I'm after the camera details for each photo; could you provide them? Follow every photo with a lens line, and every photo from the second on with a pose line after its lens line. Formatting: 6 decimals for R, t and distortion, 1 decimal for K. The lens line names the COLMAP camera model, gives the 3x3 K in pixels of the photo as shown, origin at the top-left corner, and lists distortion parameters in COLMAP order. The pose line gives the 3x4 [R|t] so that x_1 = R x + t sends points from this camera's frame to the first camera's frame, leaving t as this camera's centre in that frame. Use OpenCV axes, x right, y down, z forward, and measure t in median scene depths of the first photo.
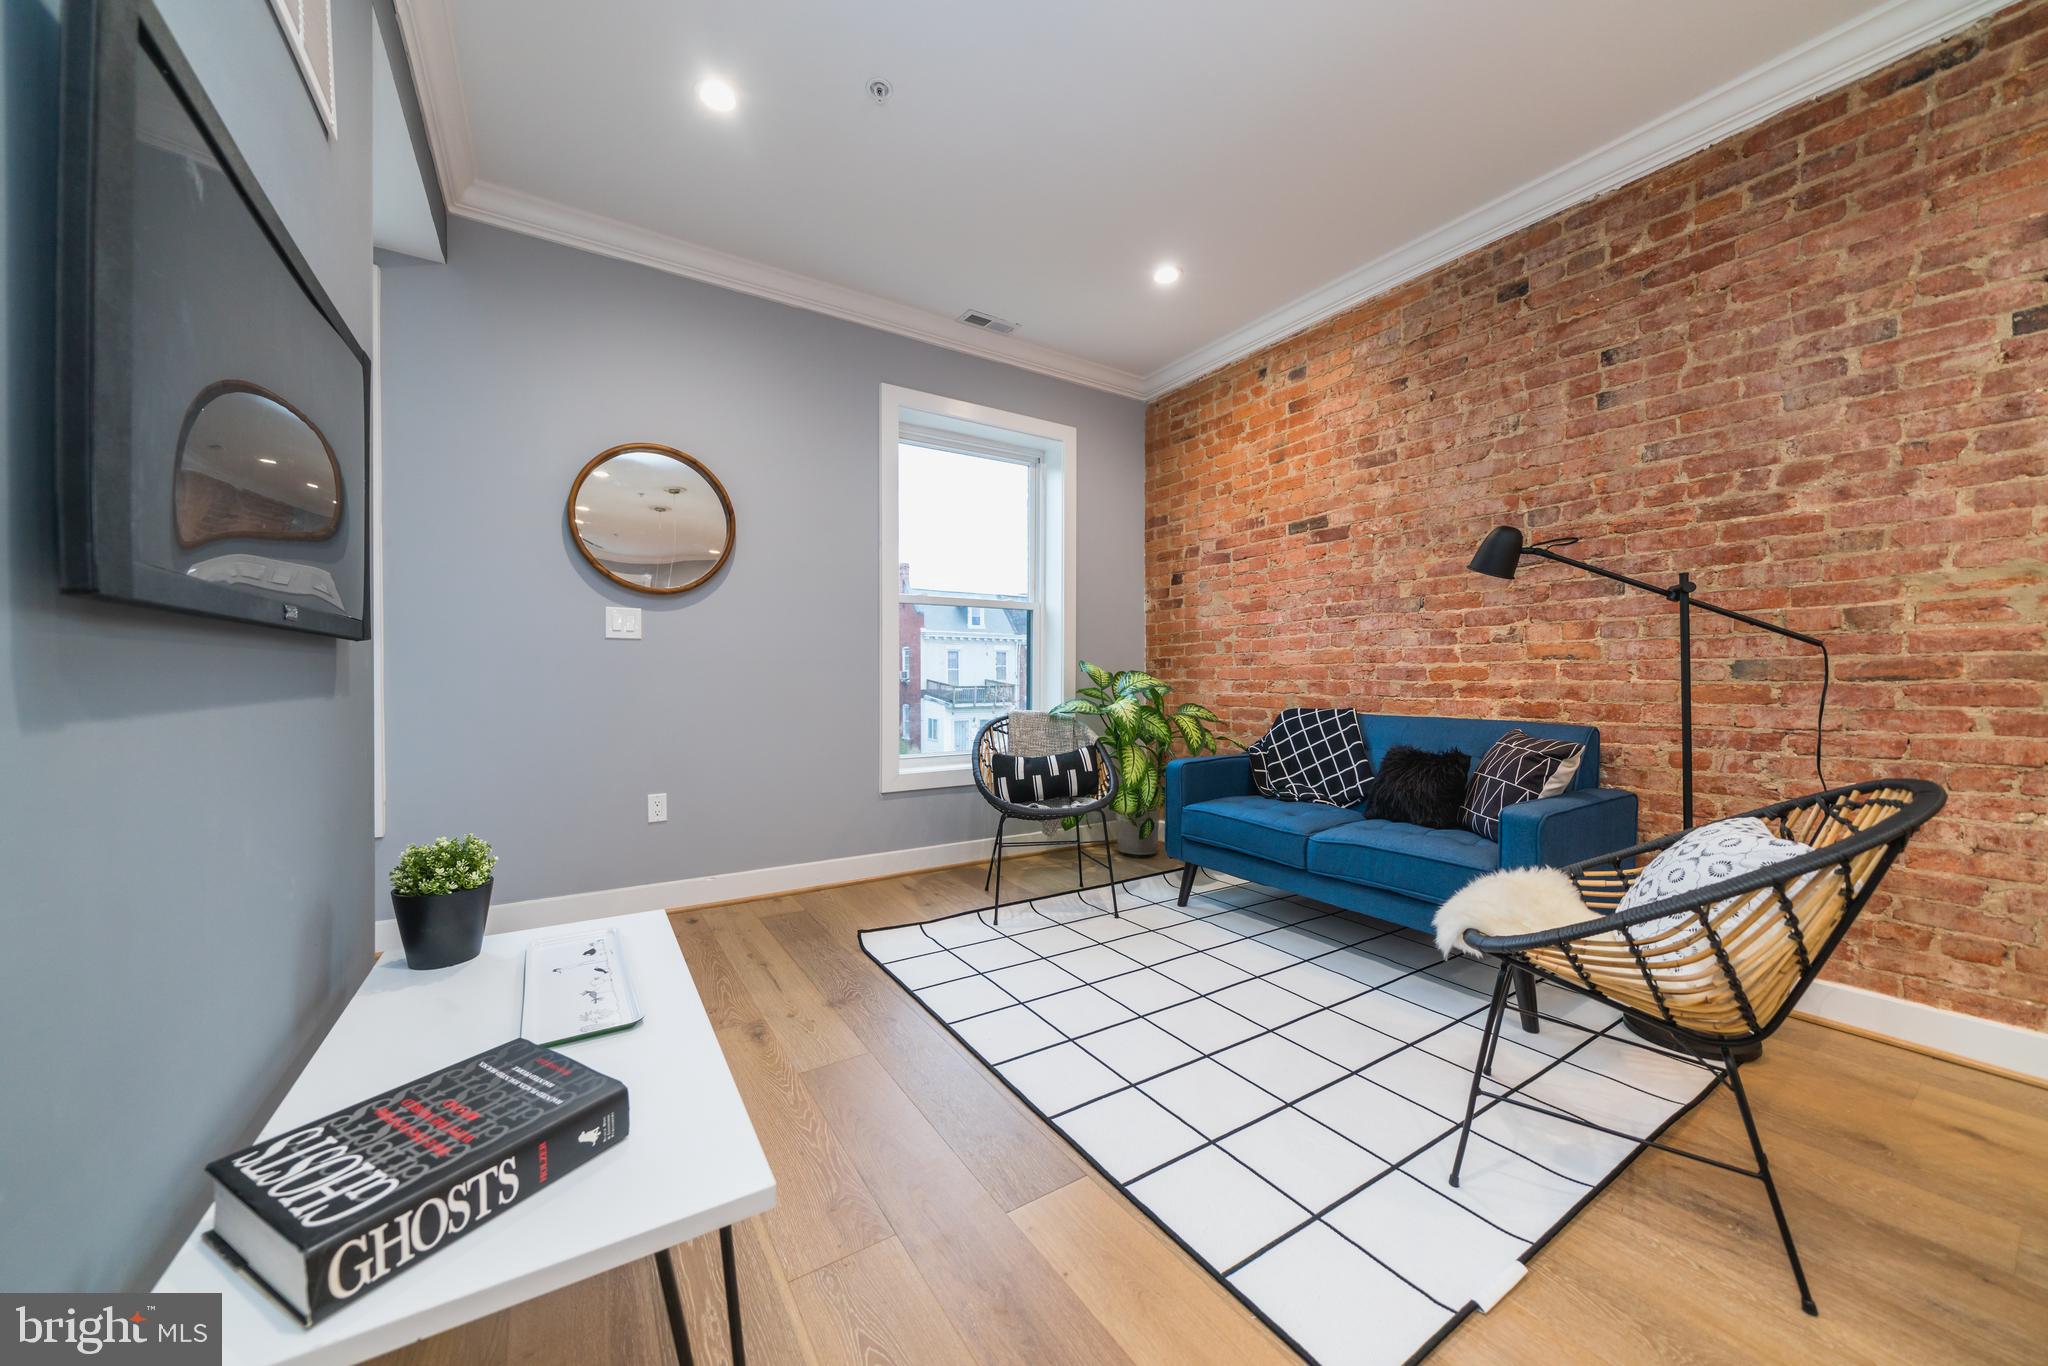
lens RADIAL K [[711.3, 0, 1049.6], [0, 711.3, 688.8], [0, 0, 1]] dist [-0.007761, 0.000365]
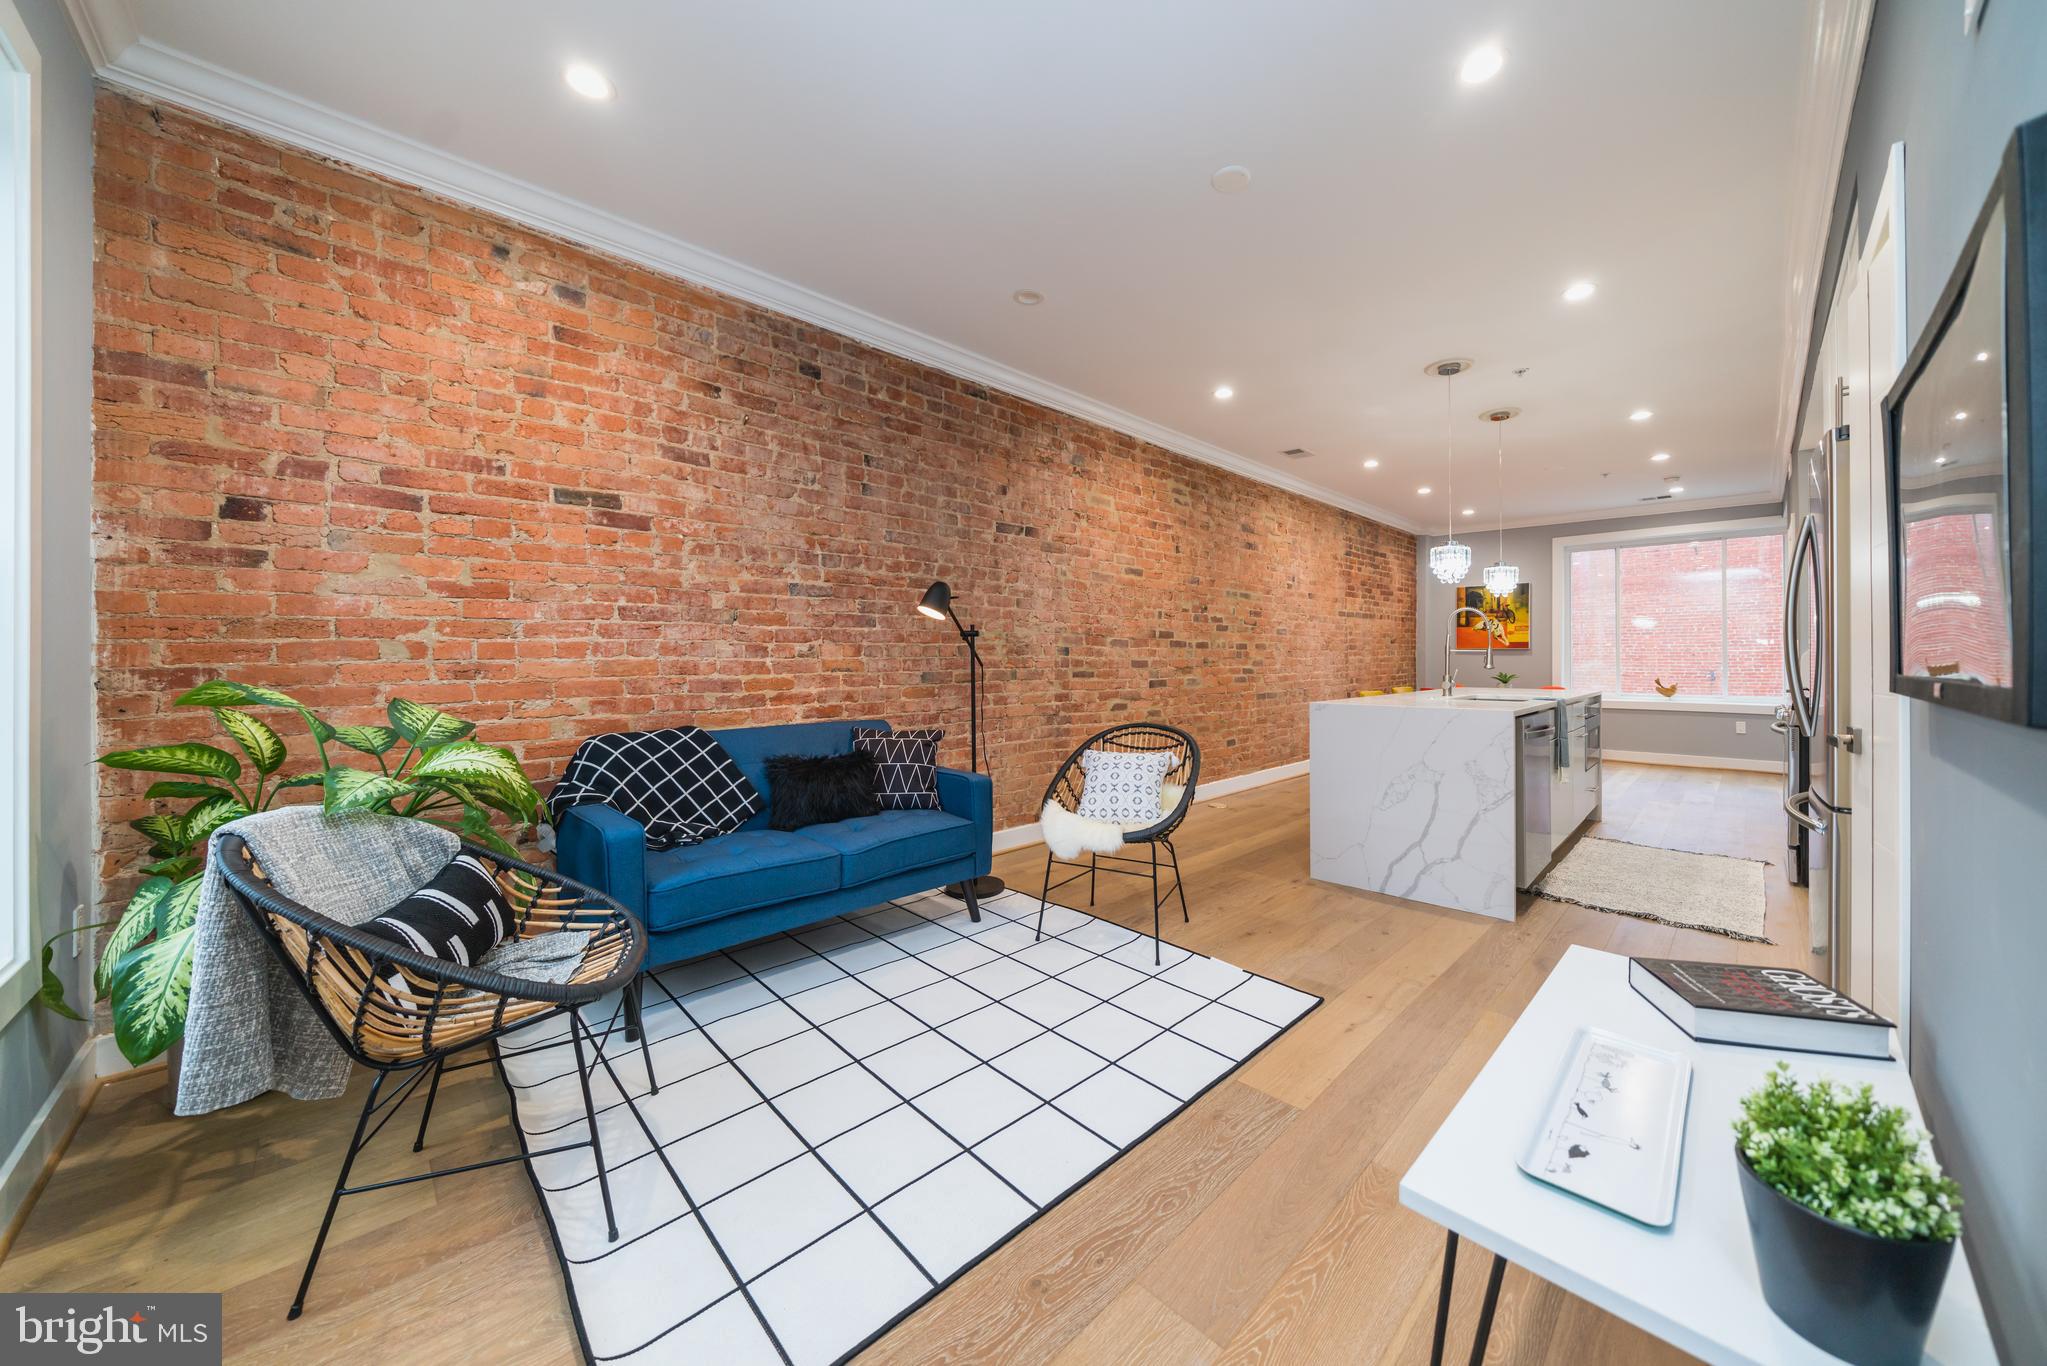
lens RADIAL K [[710.9, 0, 1046.7], [0, 710.9, 660.3], [0, 0, 1]] dist [-0.007761, 0.000365]
pose [[-0.174634, -0.004164, 0.984625, -0.567660], [0.020009, 0.999770, 0.007777, -0.056947], [-0.984430, 0.021060, -0.174510, 0.745586]]
